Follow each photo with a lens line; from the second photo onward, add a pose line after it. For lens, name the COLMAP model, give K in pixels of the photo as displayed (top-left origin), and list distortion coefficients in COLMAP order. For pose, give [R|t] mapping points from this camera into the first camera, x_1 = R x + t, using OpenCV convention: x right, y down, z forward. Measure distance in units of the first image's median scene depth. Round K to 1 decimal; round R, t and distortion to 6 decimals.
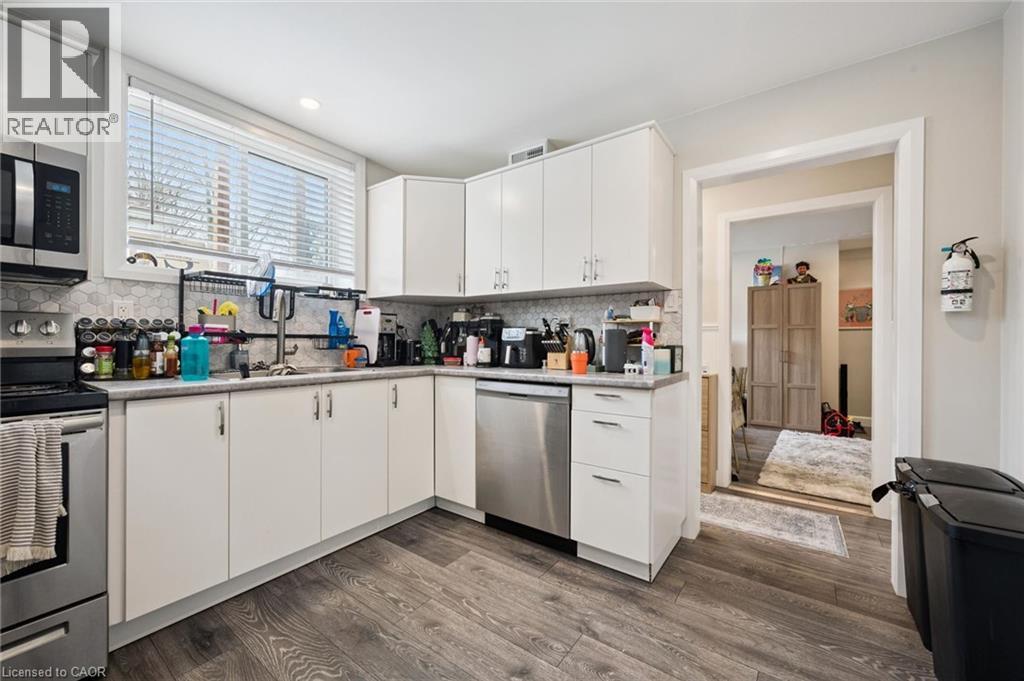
lens RADIAL K [[403.1, 0, 518.2], [0, 403.1, 343.4], [0, 0, 1]] dist [0.001007, -0.000257]
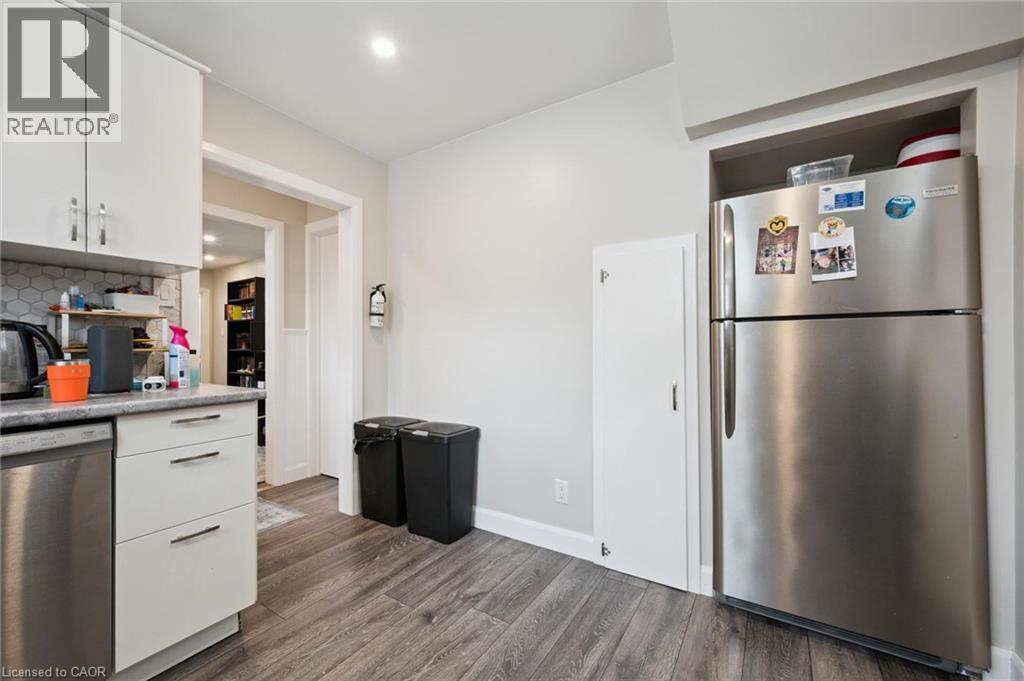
lens RADIAL K [[403.1, 0, 518.2], [0, 403.1, 343.4], [0, 0, 1]] dist [0.001007, -0.000257]
pose [[-0.065237, -0.000206, 0.997870, -0.525852], [0.007296, 0.999973, 0.000684, -0.003749], [-0.997843, 0.007325, -0.065234, 0.448387]]
